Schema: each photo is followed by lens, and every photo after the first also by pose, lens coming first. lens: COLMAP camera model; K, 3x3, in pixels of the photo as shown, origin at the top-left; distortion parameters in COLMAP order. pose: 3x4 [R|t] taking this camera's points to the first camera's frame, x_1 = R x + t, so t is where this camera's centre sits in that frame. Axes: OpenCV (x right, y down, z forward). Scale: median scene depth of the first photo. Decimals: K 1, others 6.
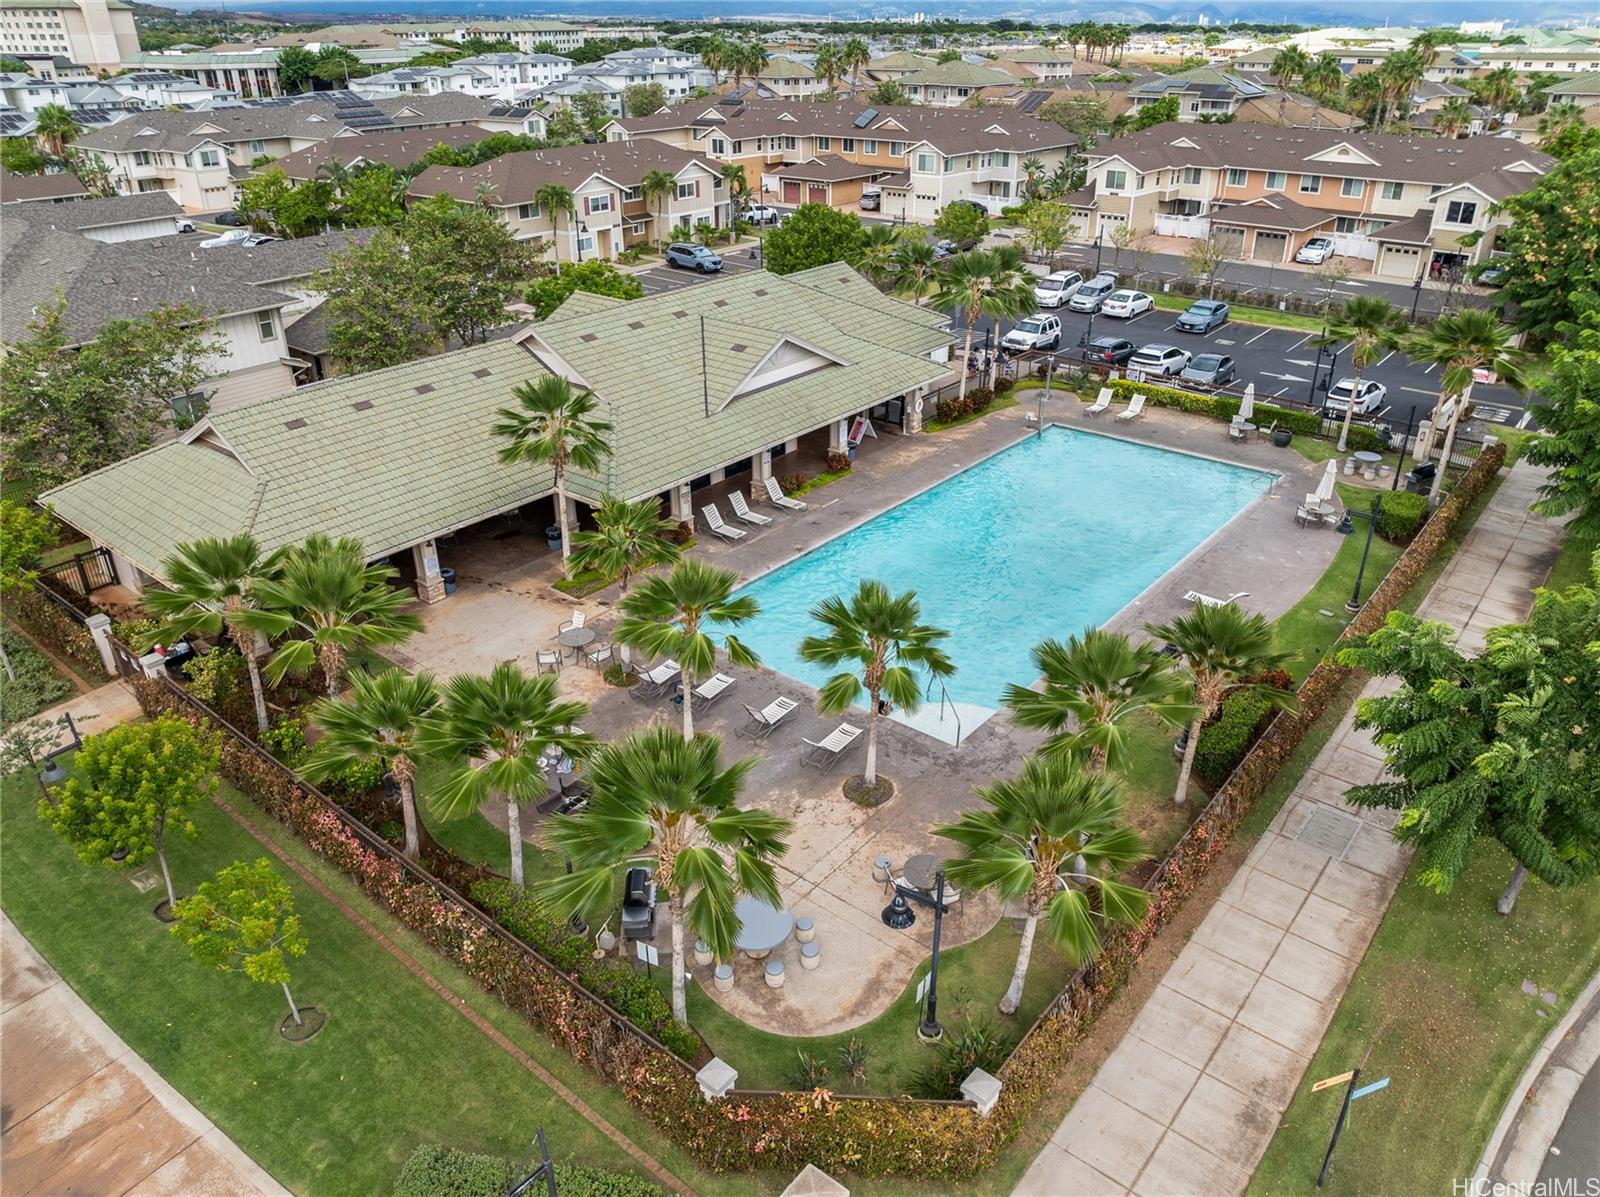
lens RADIAL K [[1112.2, 0, 800.0], [0, 1112.2, 598.5], [0, 0, 1]] dist [-0.066535, 0.043609]
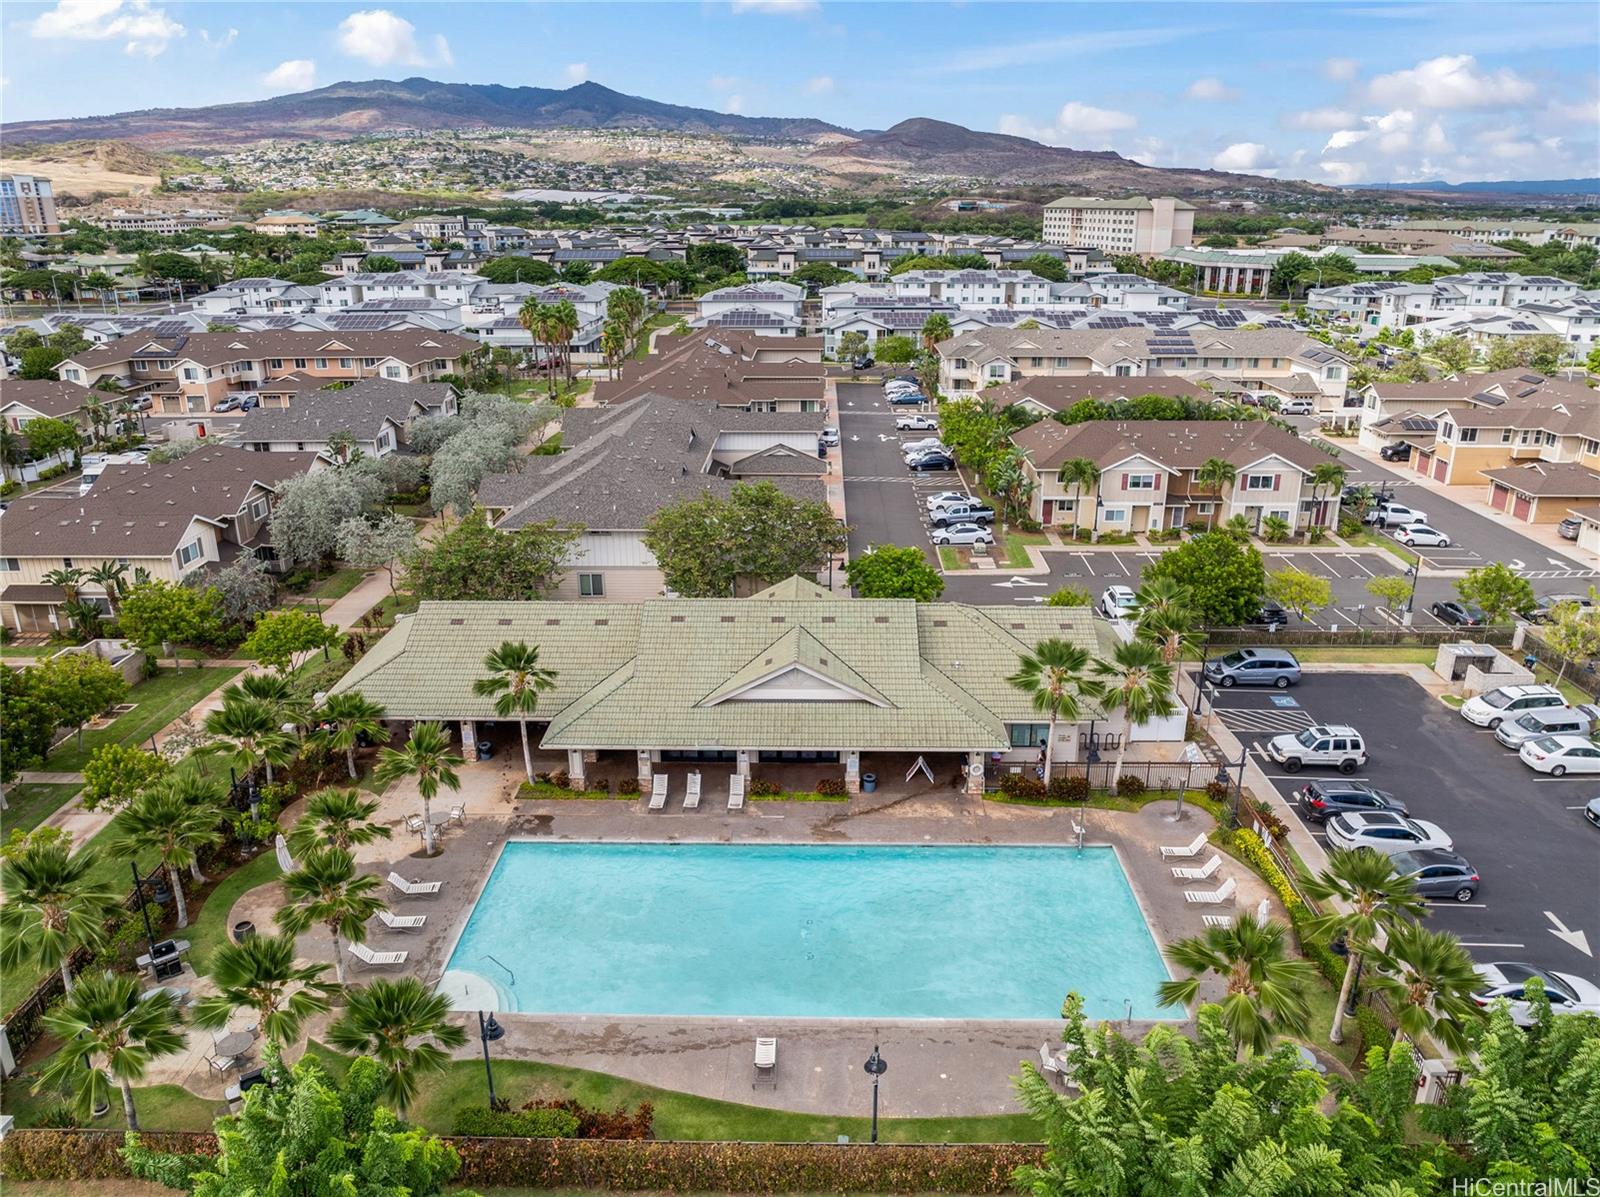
lens RADIAL K [[1112.2, 0, 800.0], [0, 1112.2, 598.5], [0, 0, 1]] dist [-0.066535, 0.043609]
pose [[0.626996, 0.266078, -0.732173, 0.385215], [-0.365875, 0.930334, 0.024775, -0.157068], [0.687758, 0.252350, 0.680667, 0.098250]]
